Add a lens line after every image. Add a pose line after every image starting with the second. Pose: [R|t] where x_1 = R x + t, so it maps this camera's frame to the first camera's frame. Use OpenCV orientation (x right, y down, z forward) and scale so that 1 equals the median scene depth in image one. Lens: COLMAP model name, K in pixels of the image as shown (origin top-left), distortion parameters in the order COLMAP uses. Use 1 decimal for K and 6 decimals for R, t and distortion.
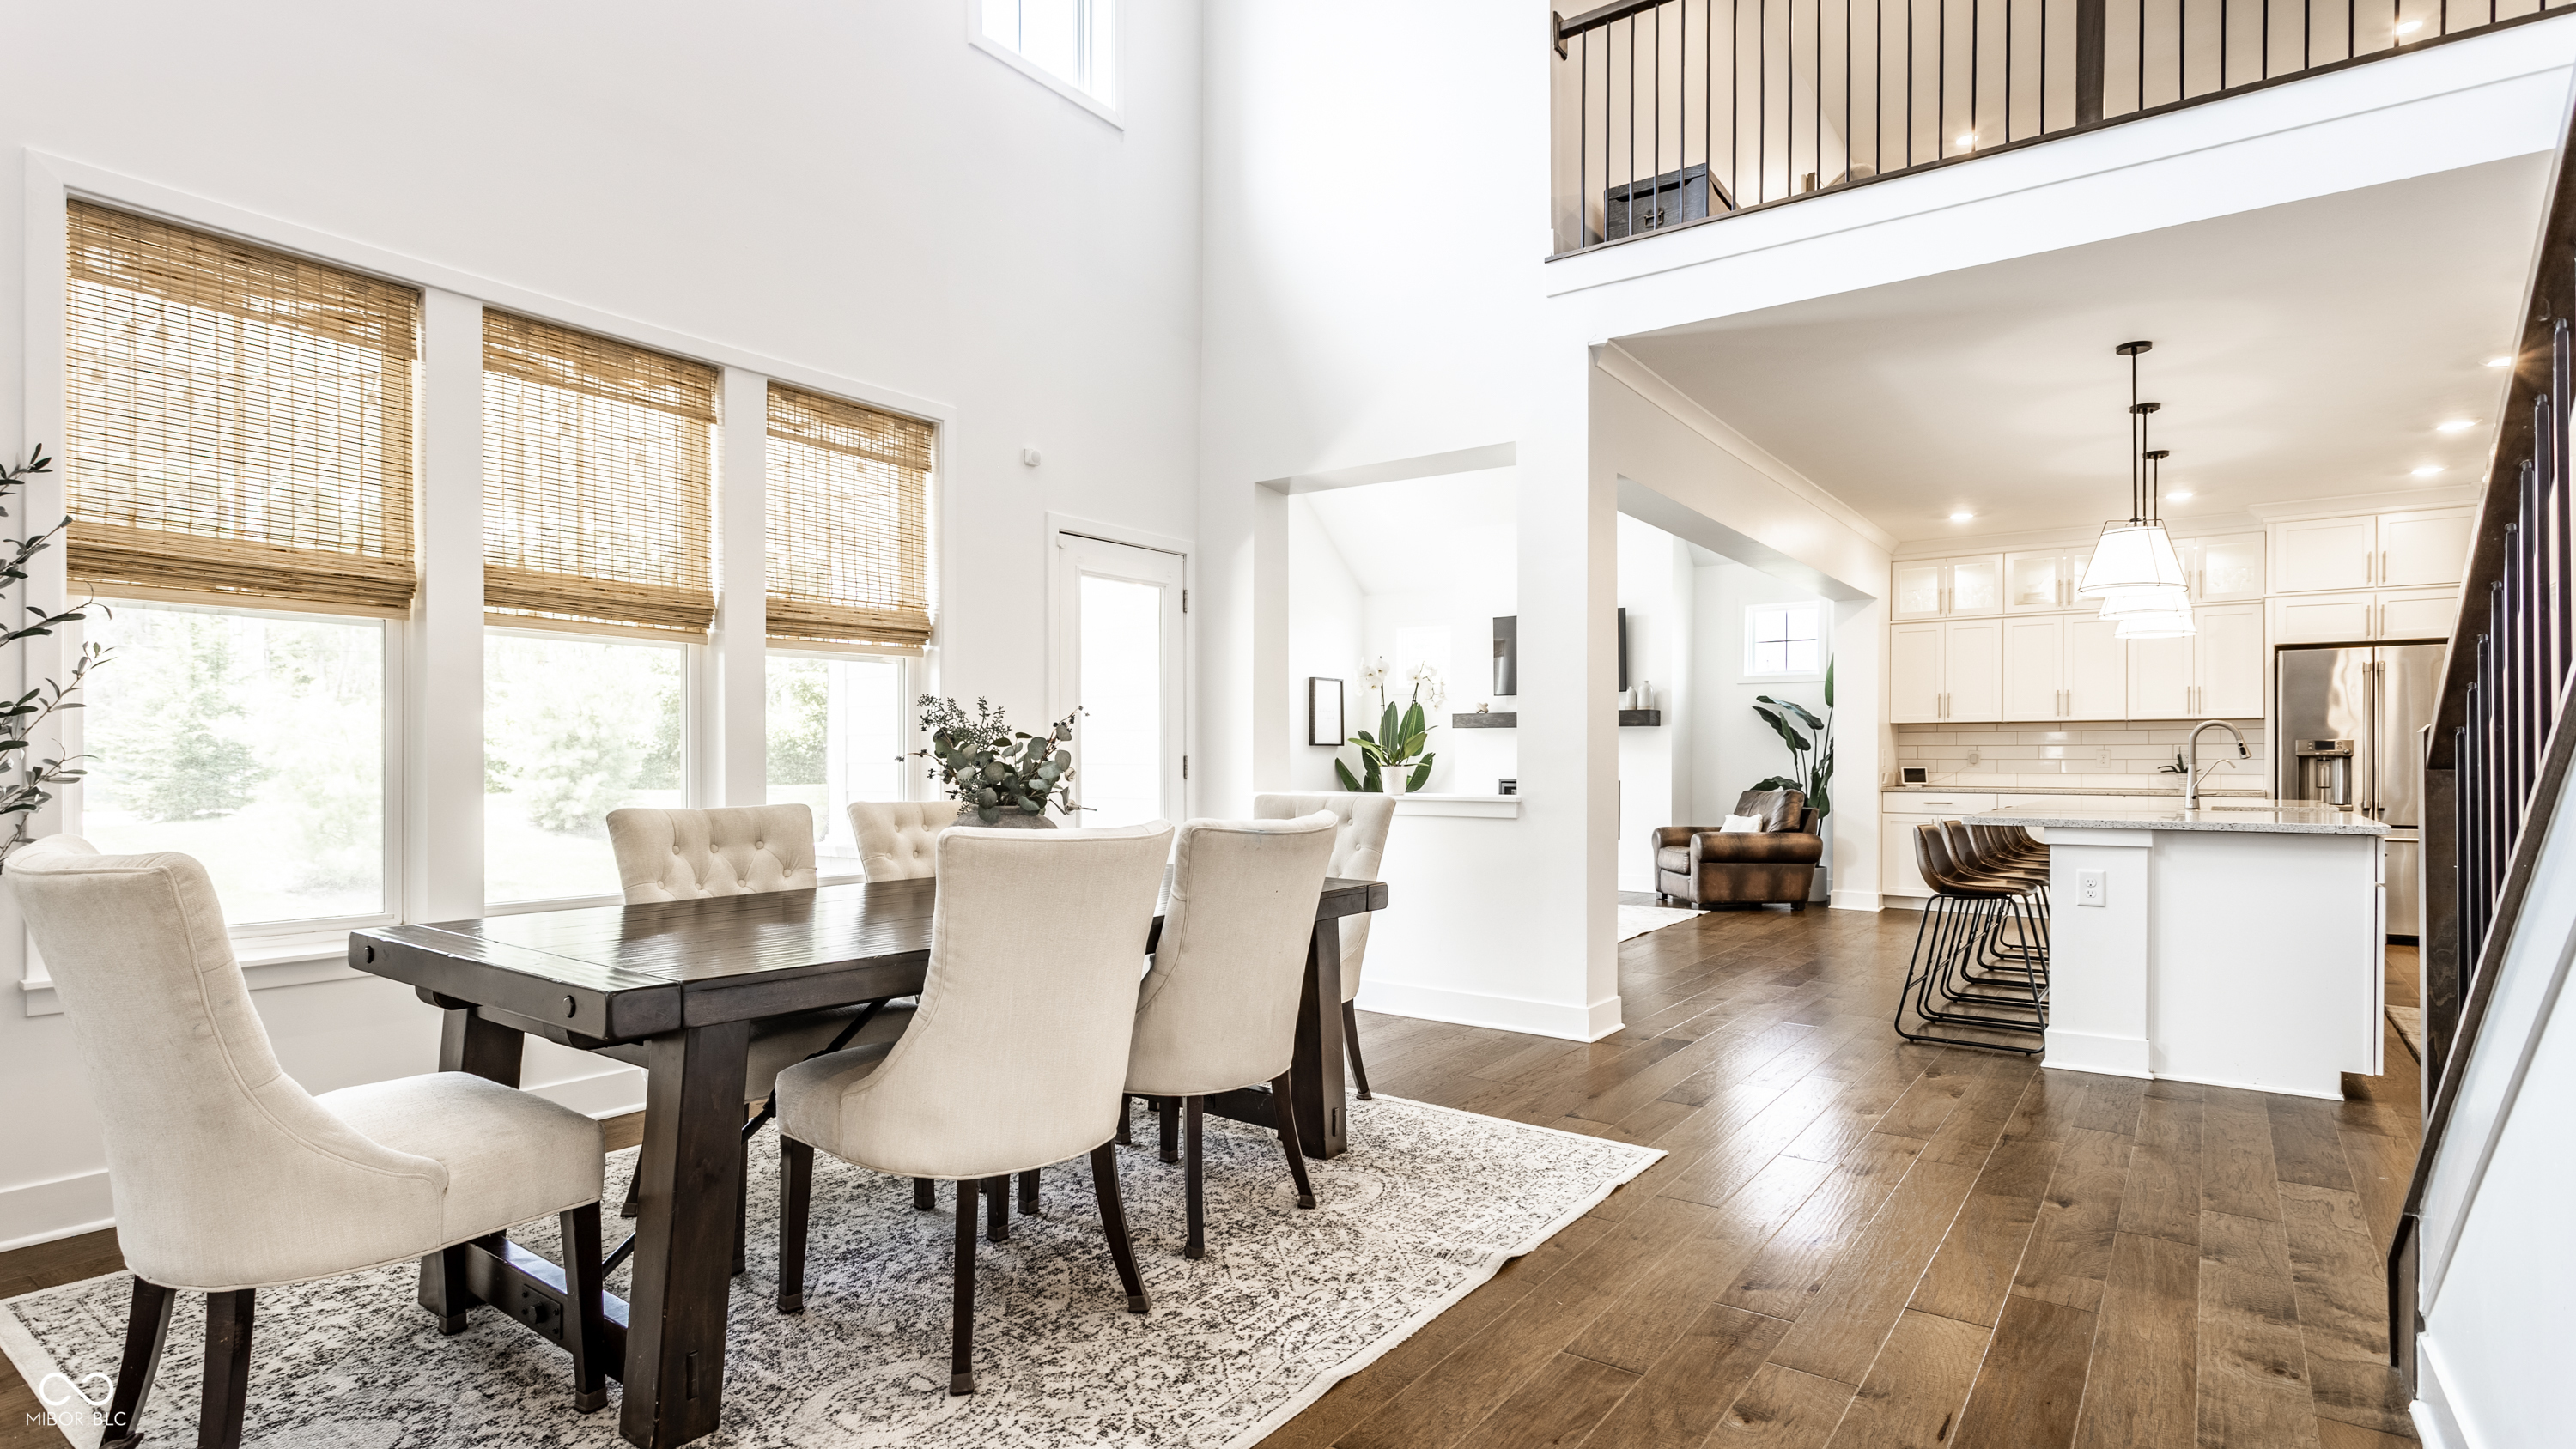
lens RADIAL K [[1254.7, 0, 1293.7], [0, 1254.7, 760.0], [0, 0, 1]] dist [-0.011160, 0.002587]
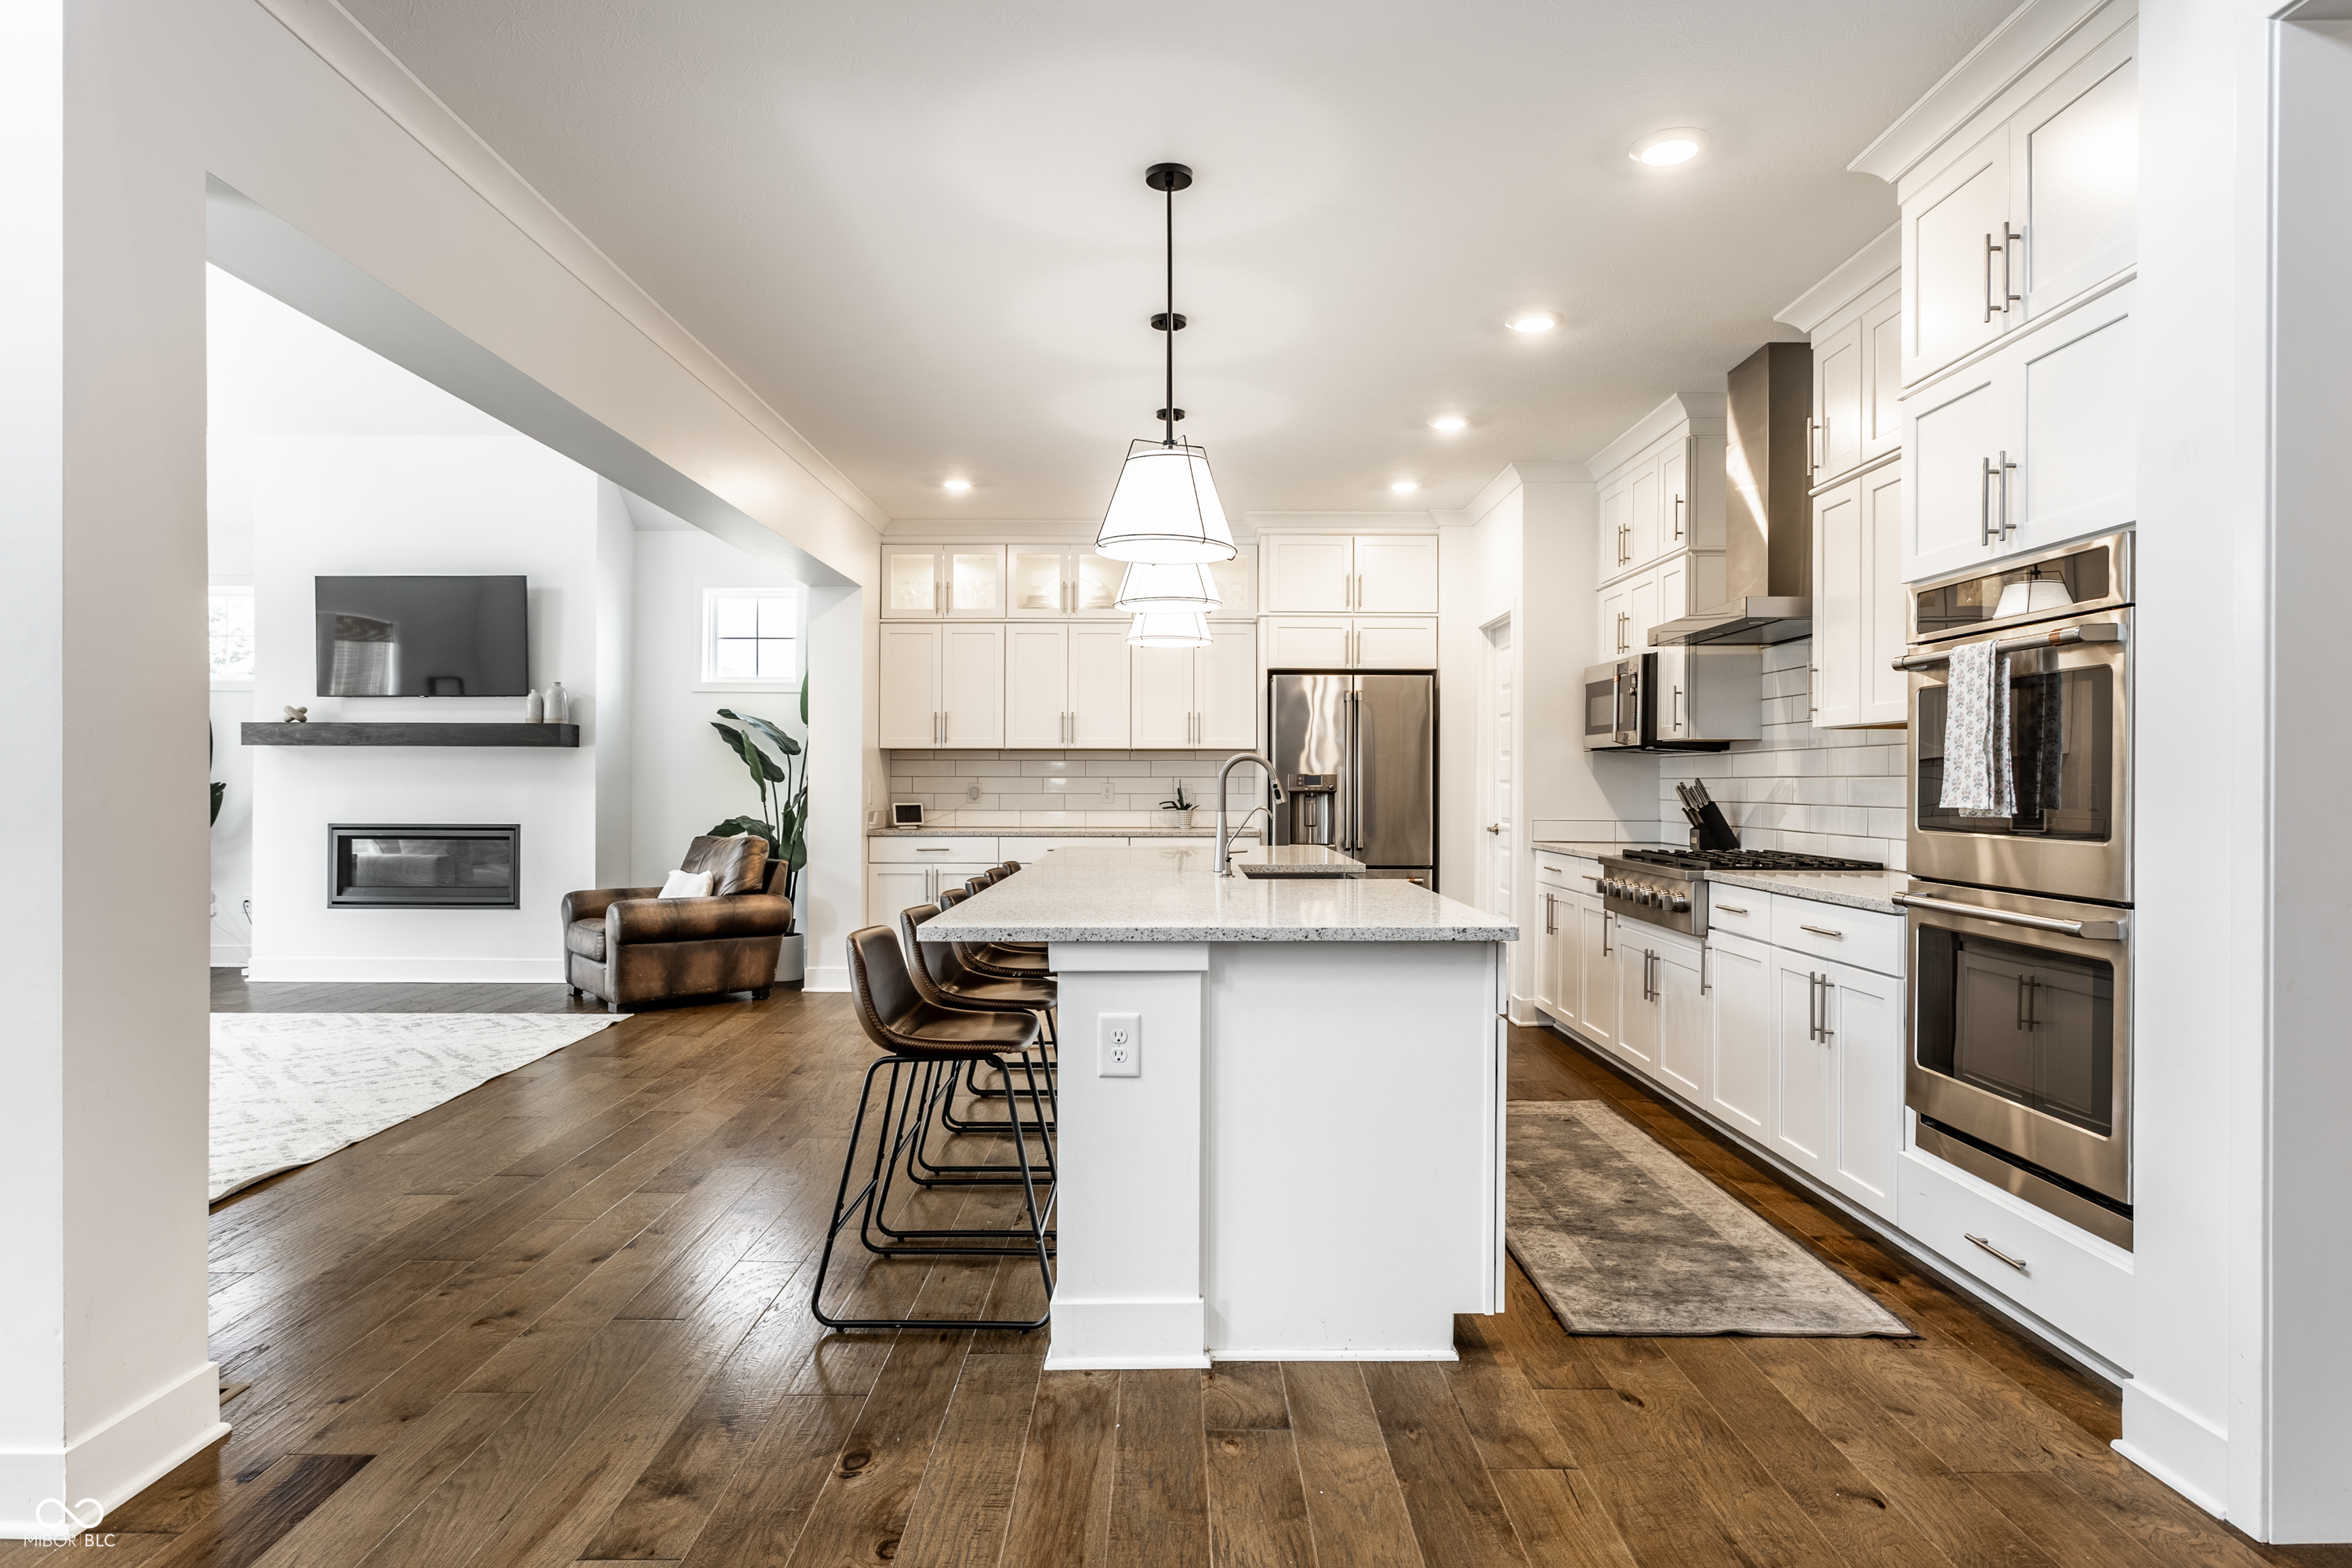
lens RADIAL K [[1301.2, 0, 1171.1], [0, 1301.2, 786.1], [0, 0, 1]] dist [-0.006365, 0.000658]
pose [[0.805198, -0.001978, 0.593003, 0.171127], [-0.000588, 0.999991, 0.004133, -0.011023], [-0.593006, -0.003676, 0.805190, 0.285335]]
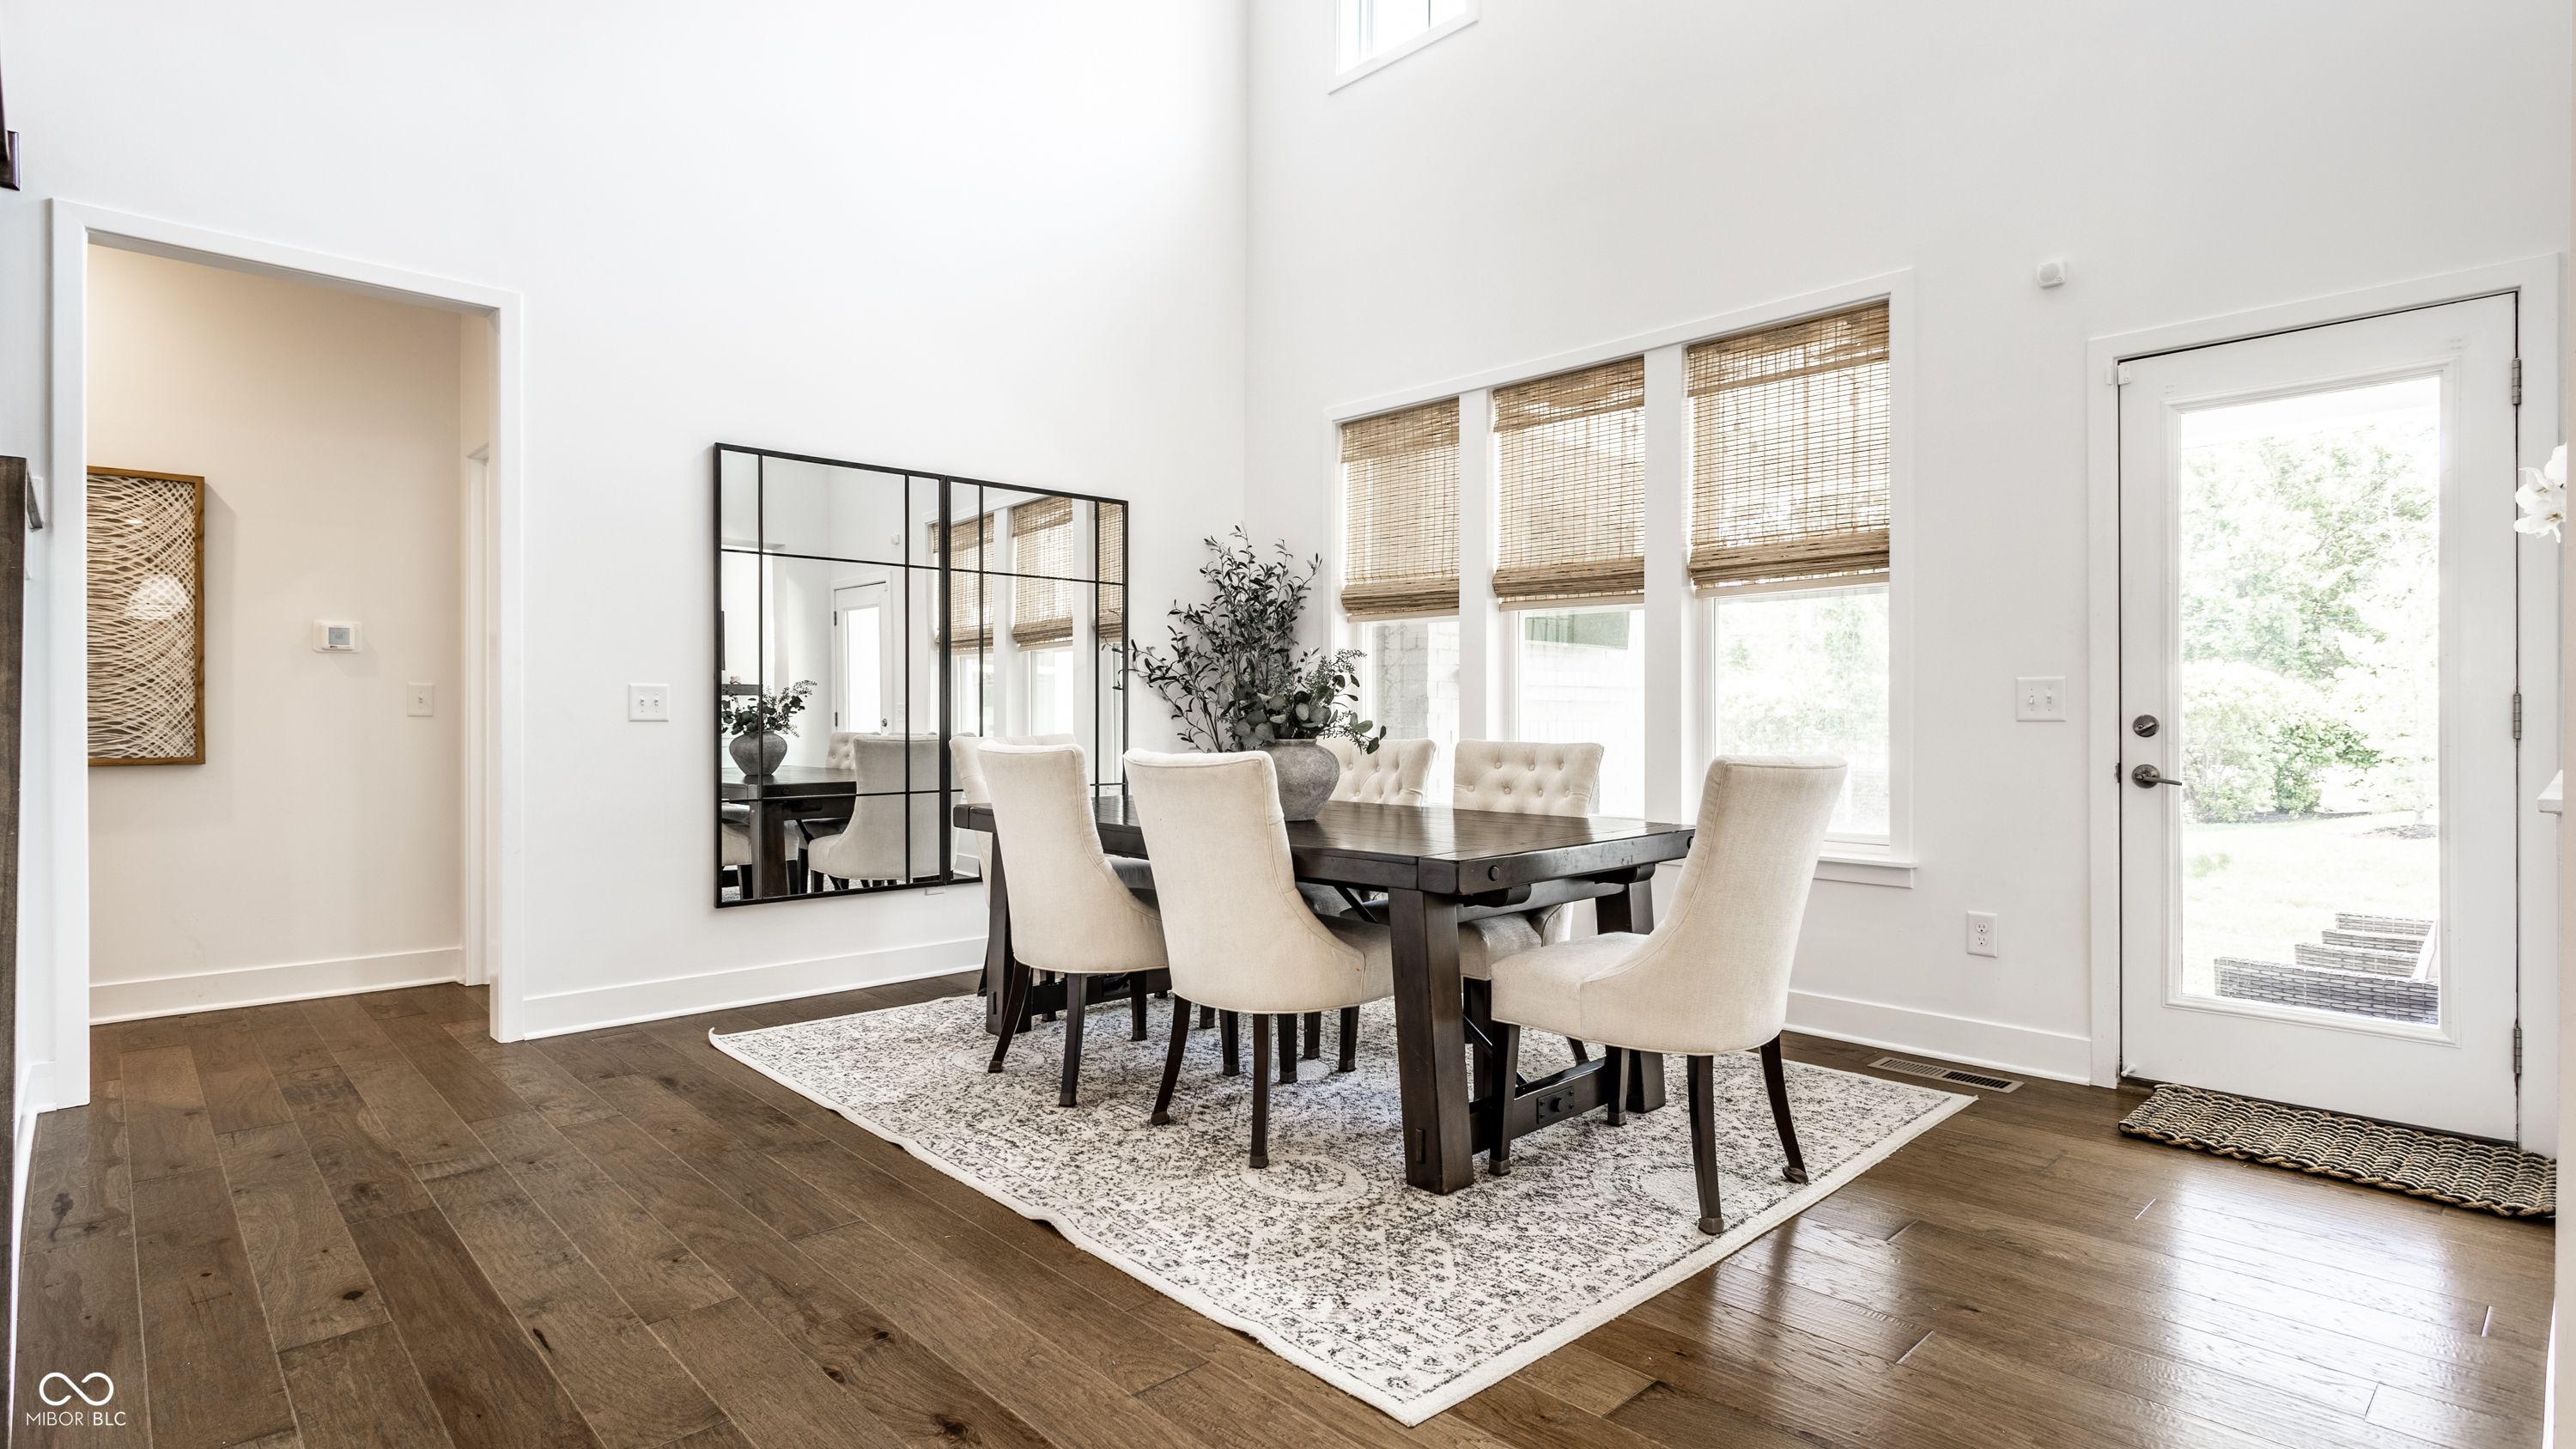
lens RADIAL K [[1255.0, 0, 1280.0], [0, 1255.0, 711.1], [0, 0, 1]] dist [-0.011160, 0.002587]
pose [[-0.176286, -0.004117, -0.984330, 0.364121], [-0.002046, 0.999991, -0.003816, 0.005141], [0.984337, 0.001341, -0.176292, 0.453690]]
